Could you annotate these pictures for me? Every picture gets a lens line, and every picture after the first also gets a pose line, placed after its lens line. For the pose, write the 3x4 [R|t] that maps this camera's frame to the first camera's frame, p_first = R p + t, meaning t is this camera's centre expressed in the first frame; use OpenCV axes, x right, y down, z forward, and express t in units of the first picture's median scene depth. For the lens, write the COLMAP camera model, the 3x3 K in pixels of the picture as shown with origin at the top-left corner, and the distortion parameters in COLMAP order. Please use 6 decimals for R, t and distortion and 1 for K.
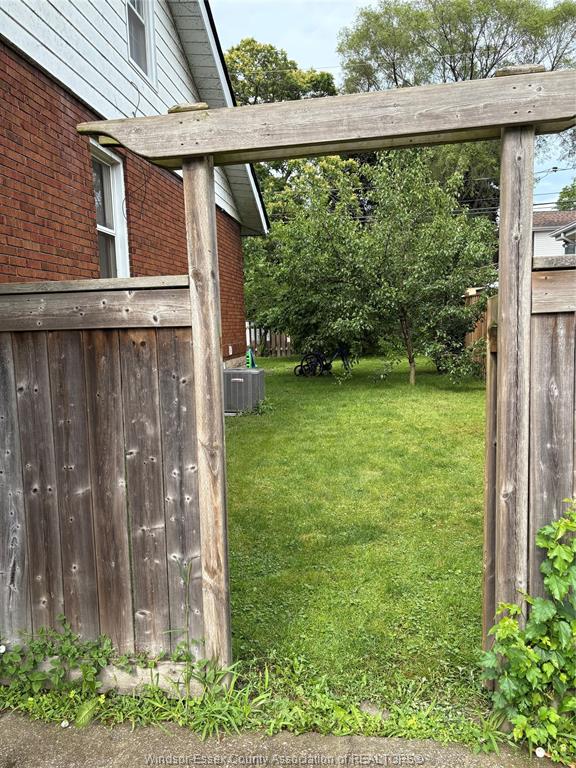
lens RADIAL K [[580.2, 0, 288.1], [0, 580.2, 392.6], [0, 0, 1]] dist [0.072657, -0.098151]
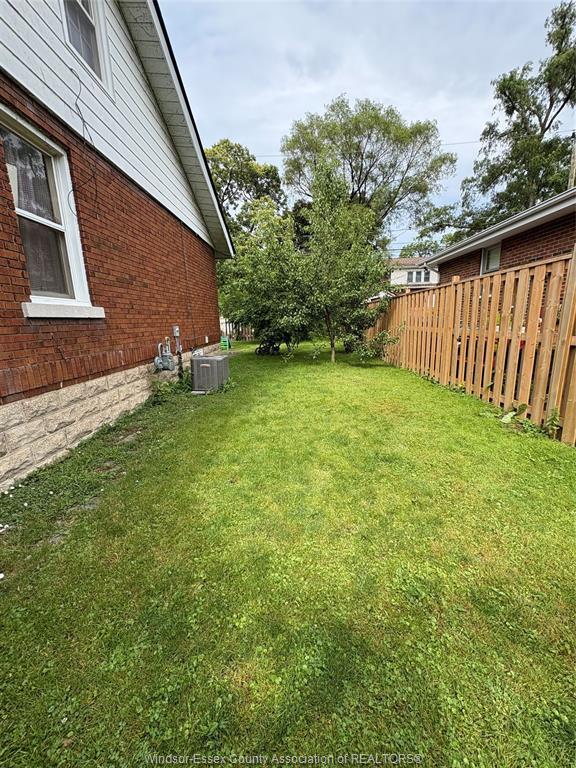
lens RADIAL K [[308.0, 0, 288.0], [0, 308.0, 384.0], [0, 0, 1]] dist [0.001814, 0.000027]
pose [[0.994722, -0.017355, 0.101130, 0.016916], [0.008649, 0.996266, 0.085898, -0.027751], [-0.102243, -0.084570, 0.991158, 0.233985]]
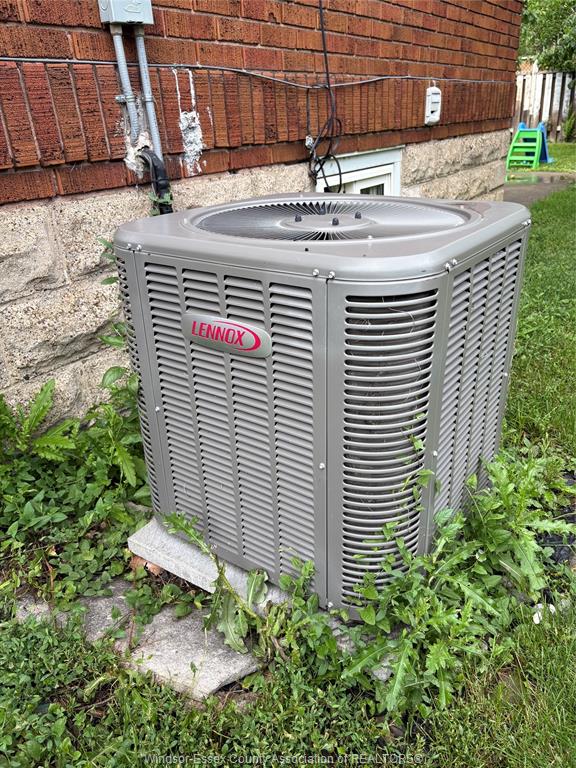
lens RADIAL K [[580.2, 0, 288.1], [0, 580.2, 392.6], [0, 0, 1]] dist [0.072657, -0.098151]
pose [[0.895485, 0.195056, -0.400075, -0.024558], [-0.050153, 0.937354, 0.344750, -0.036890], [0.442257, -0.288653, 0.849169, 0.680304]]
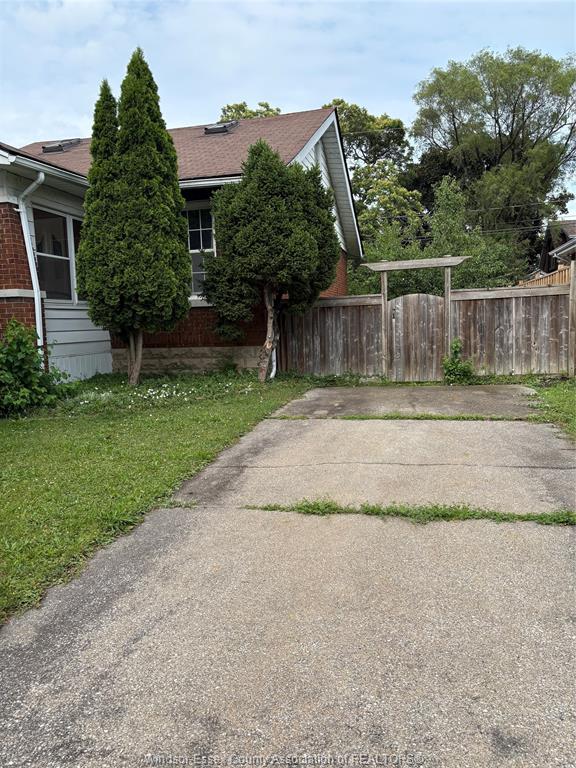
lens RADIAL K [[580.2, 0, 288.1], [0, 580.2, 392.6], [0, 0, 1]] dist [0.072657, -0.098151]
pose [[0.994700, 0.010605, -0.102270, -0.081050], [-0.010300, 0.999941, 0.003509, 0.114058], [0.102301, -0.002437, 0.994750, -0.728661]]
